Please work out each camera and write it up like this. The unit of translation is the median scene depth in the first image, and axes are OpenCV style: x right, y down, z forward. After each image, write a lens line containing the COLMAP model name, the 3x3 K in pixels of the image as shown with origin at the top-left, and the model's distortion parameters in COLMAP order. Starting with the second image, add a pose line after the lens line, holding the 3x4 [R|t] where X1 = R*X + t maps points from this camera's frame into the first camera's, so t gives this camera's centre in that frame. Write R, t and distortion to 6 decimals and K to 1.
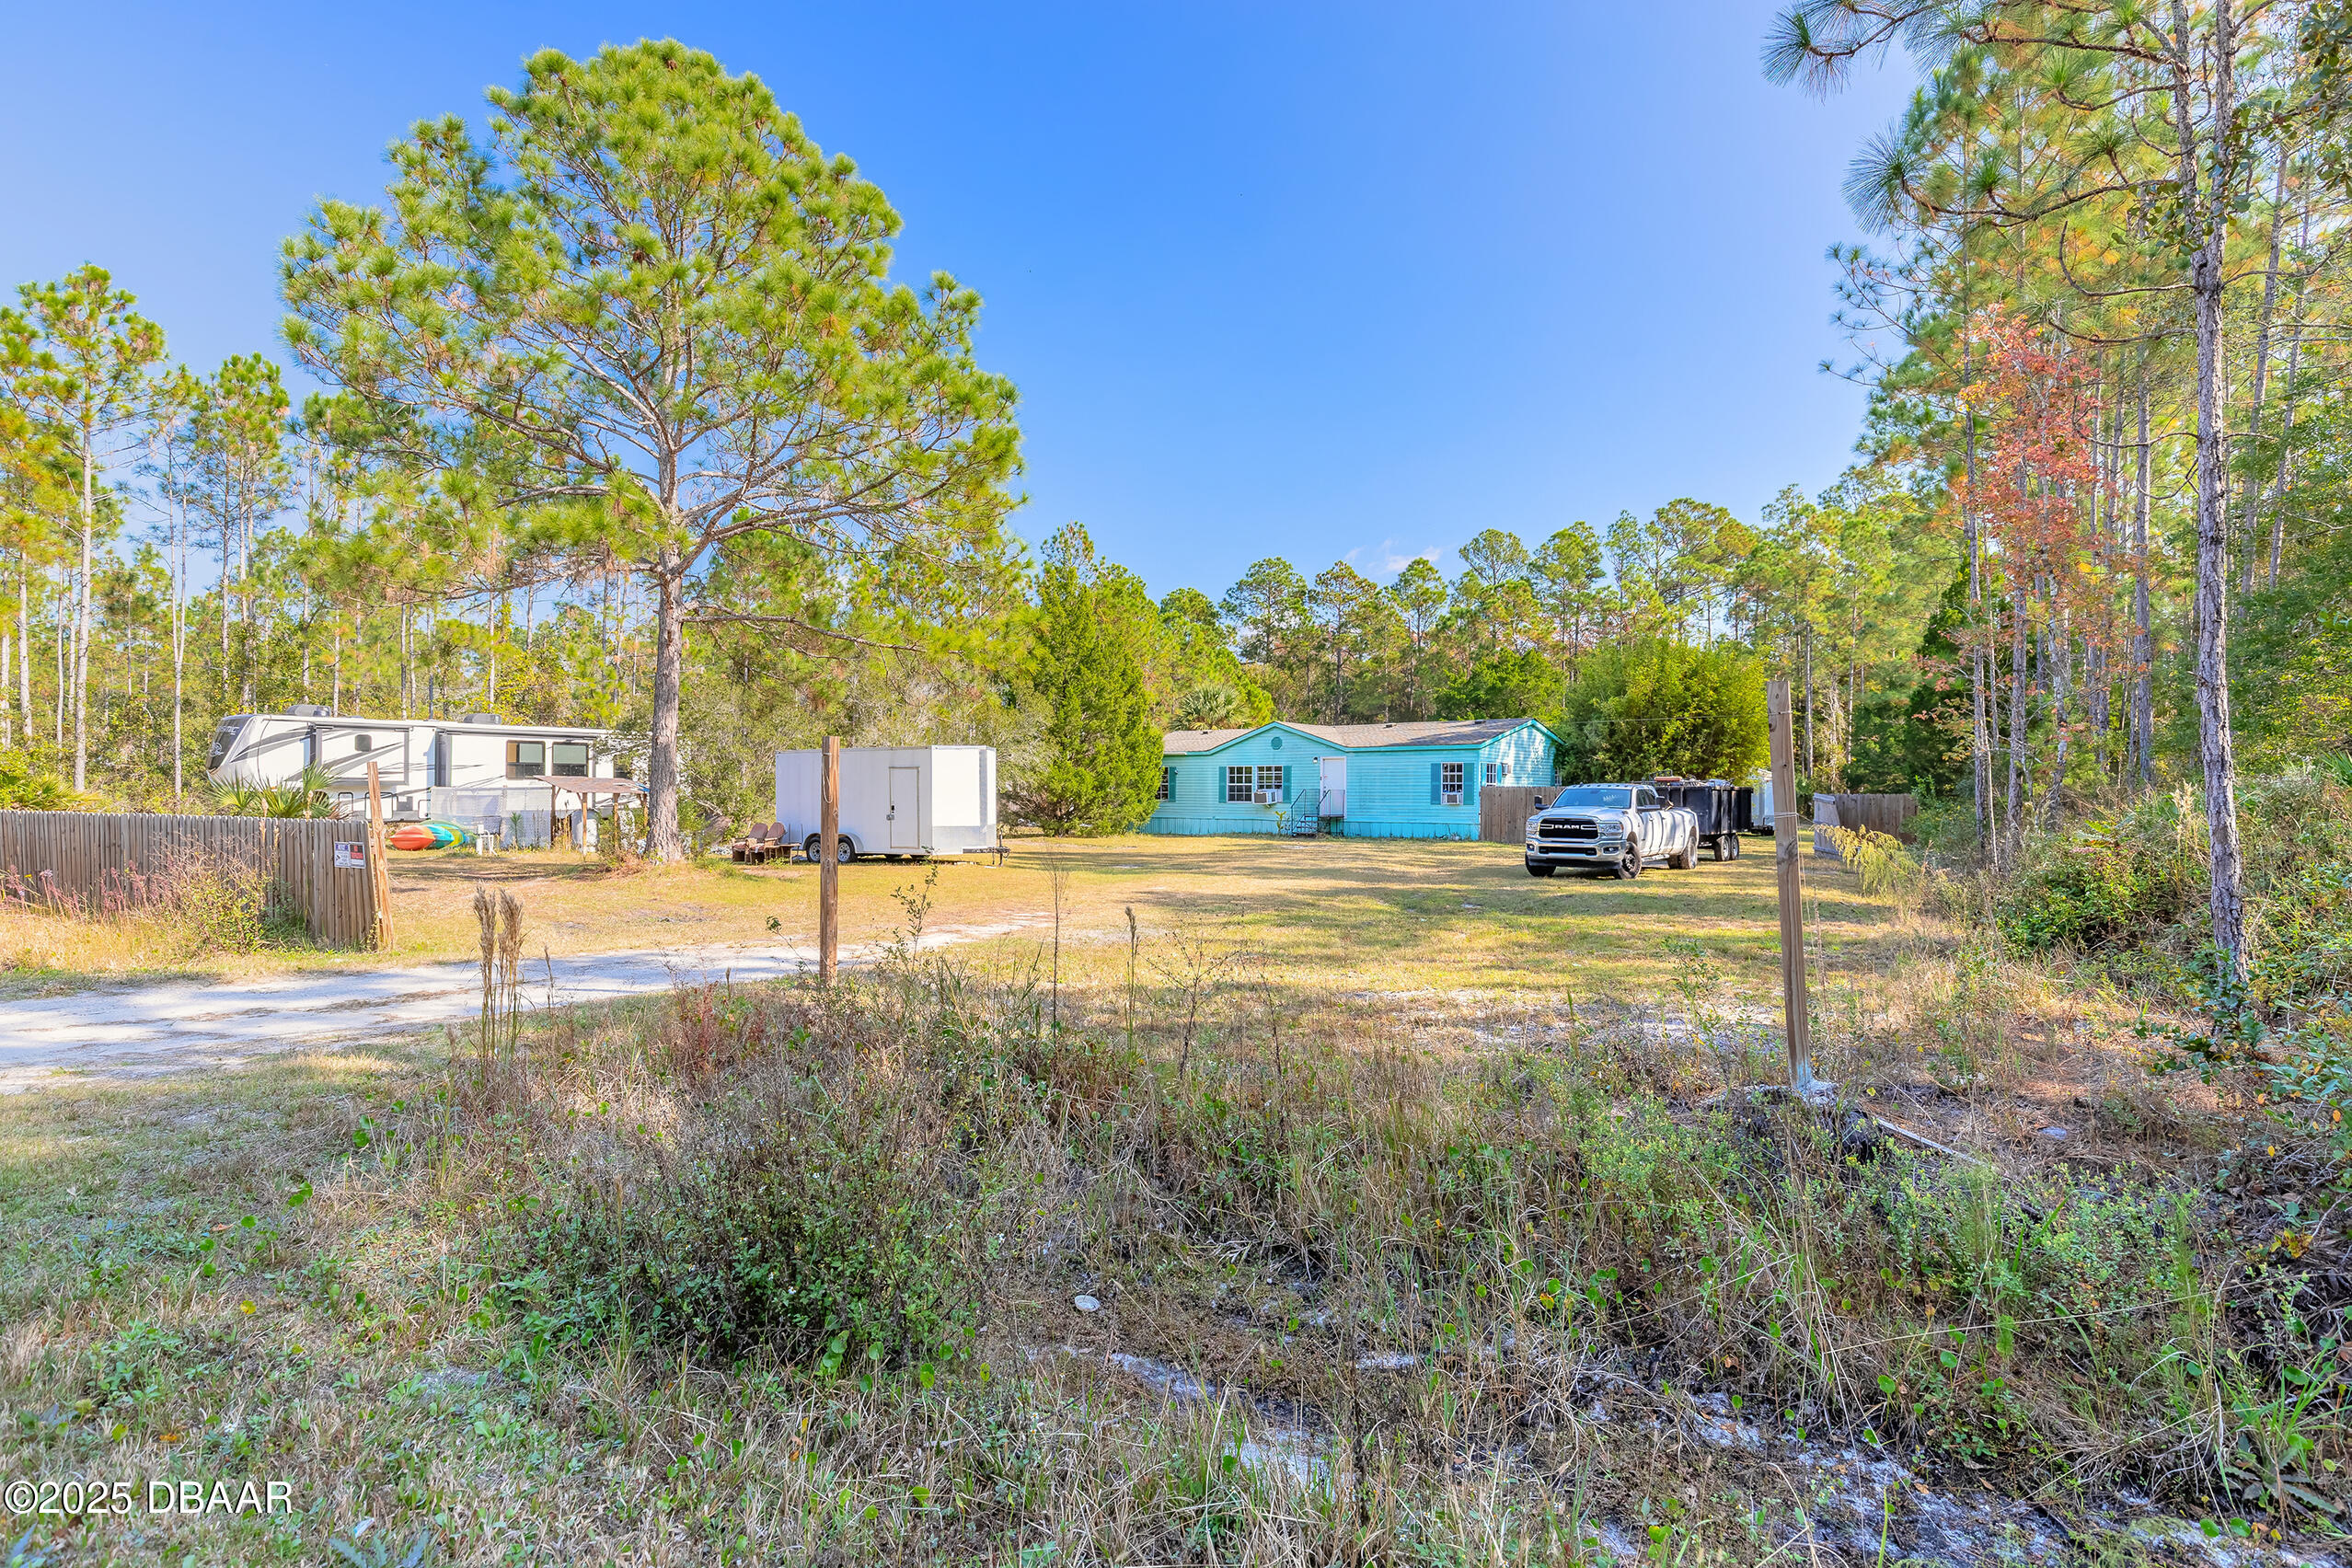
lens RADIAL K [[1210.4, 0, 1175.6], [0, 1210.4, 795.7], [0, 0, 1]] dist [0.000396, -0.000020]
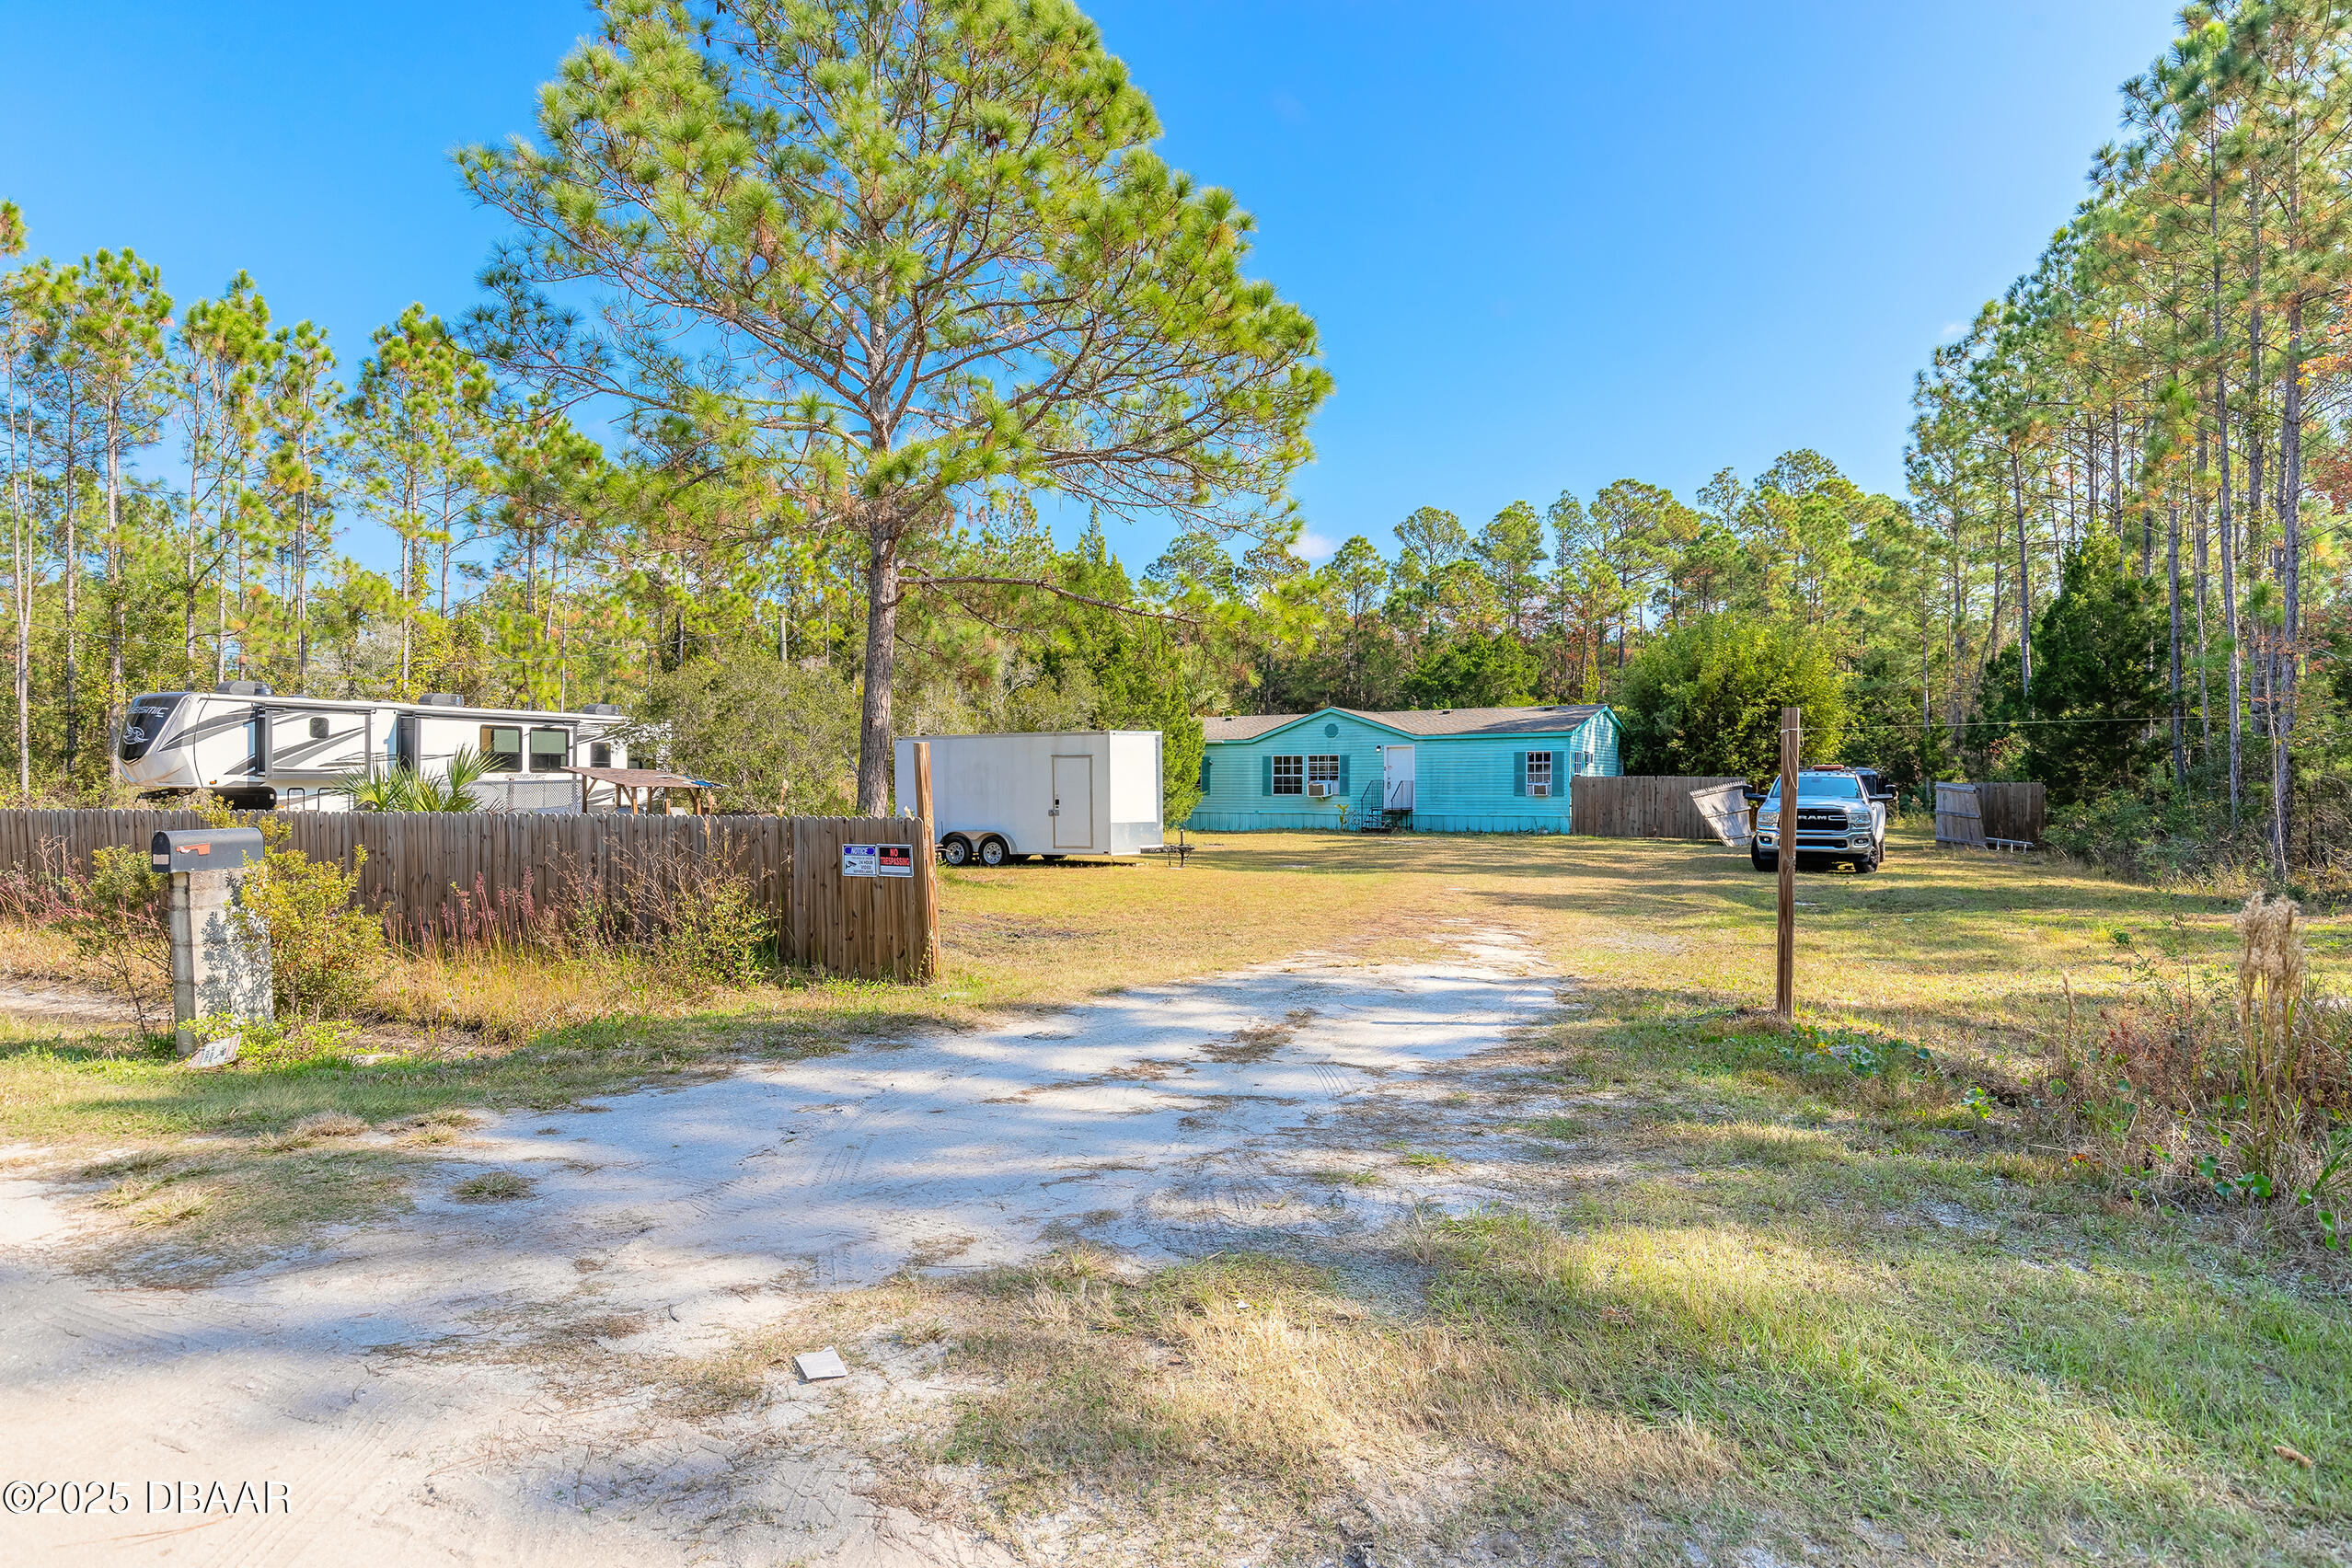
lens RADIAL K [[1300.6, 0, 1176.0], [0, 1300.6, 784.0], [0, 0, 1]] dist [0.005260, 0.001031]
pose [[0.991600, -0.004212, 0.129273, -0.173925], [0.004791, 0.999980, -0.004163, 0.000923], [-0.129253, 0.004747, 0.991600, 0.037624]]
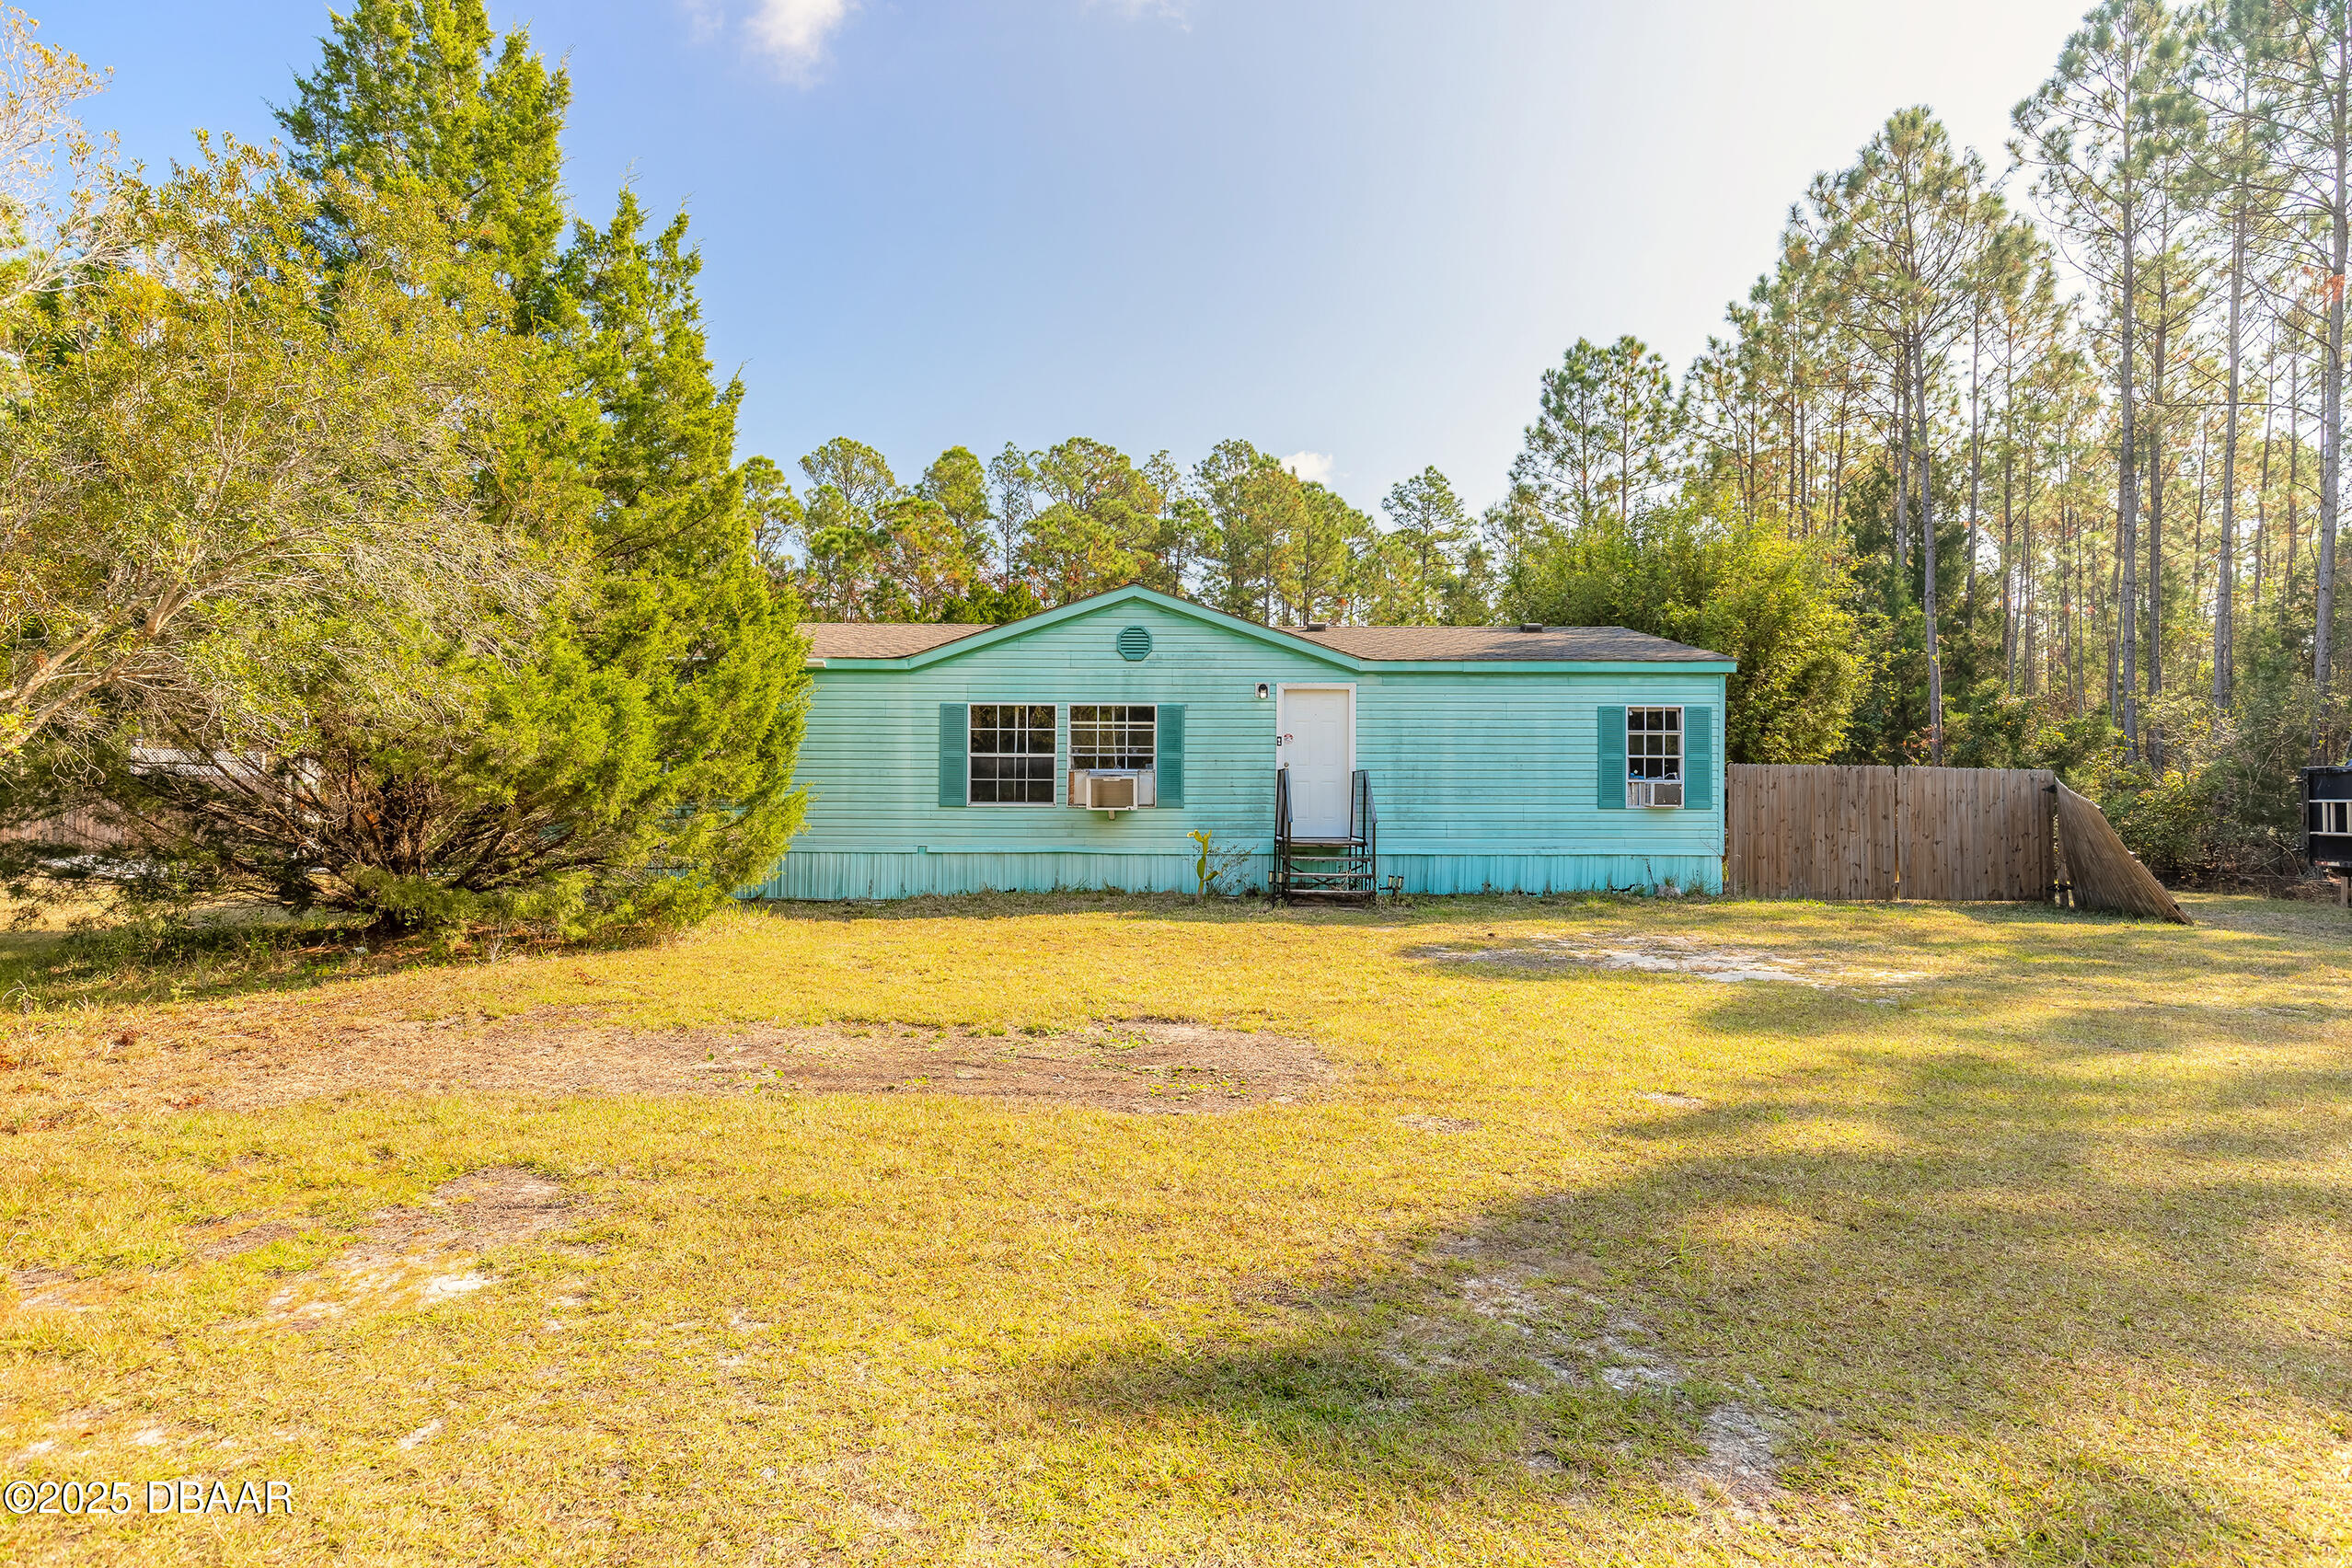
lens RADIAL K [[1195.1, 0, 1168.3], [0, 1195.1, 790.2], [0, 0, 1]] dist [0.001222, -0.000406]
pose [[0.770423, 0.002176, 0.637529, -0.150027], [-0.000672, 0.999996, -0.002601, 0.002103], [-0.637533, 0.001575, 0.770422, 0.767860]]
